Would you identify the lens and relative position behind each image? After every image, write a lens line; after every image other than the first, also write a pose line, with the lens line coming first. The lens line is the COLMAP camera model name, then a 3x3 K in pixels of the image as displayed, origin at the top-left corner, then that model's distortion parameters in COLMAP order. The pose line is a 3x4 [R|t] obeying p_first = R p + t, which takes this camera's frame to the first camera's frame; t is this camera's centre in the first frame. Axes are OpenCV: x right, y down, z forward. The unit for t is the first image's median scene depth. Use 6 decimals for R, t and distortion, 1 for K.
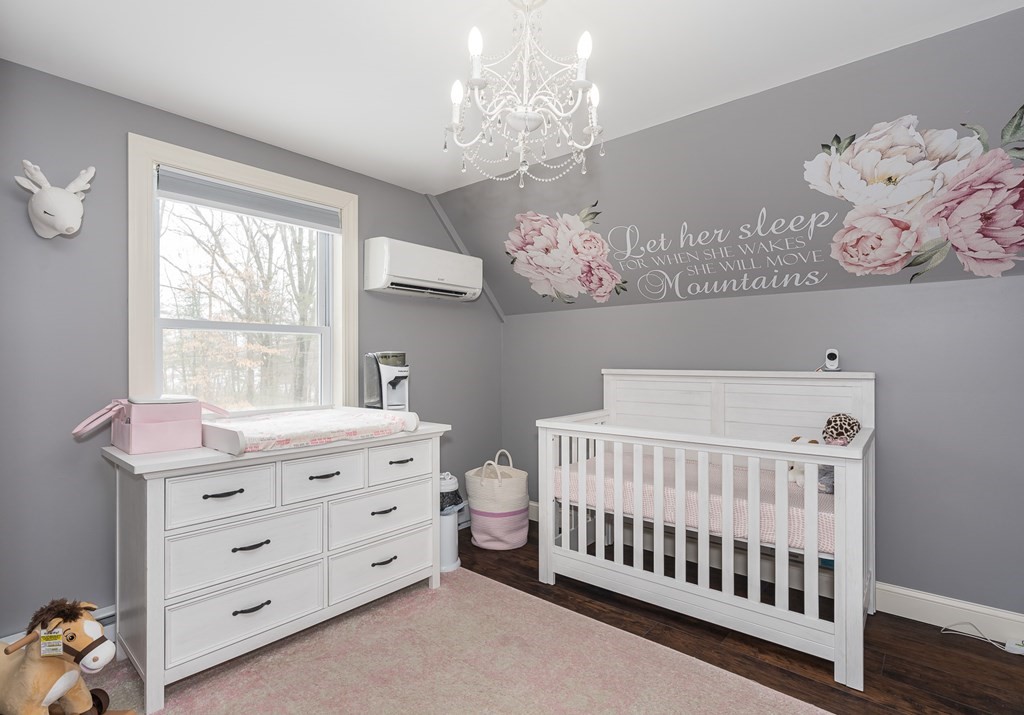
lens RADIAL K [[504.0, 0, 512.4], [0, 504.0, 359.5], [0, 0, 1]] dist [-0.002394, -0.000028]
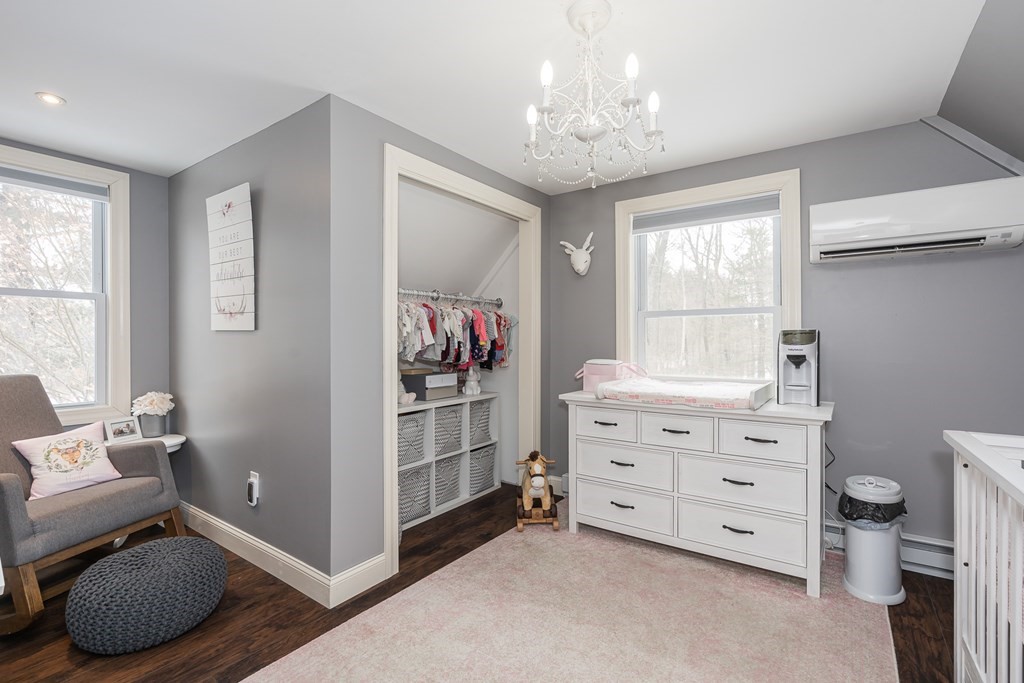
lens RADIAL K [[456.9, 0, 520.9], [0, 456.9, 345.0], [0, 0, 1]] dist [-0.009160, 0.002165]
pose [[0.109263, 0.012569, -0.993933, 0.672347], [0.006532, 0.999889, 0.013363, 0.000793], [0.993991, -0.007952, 0.109169, 0.476729]]
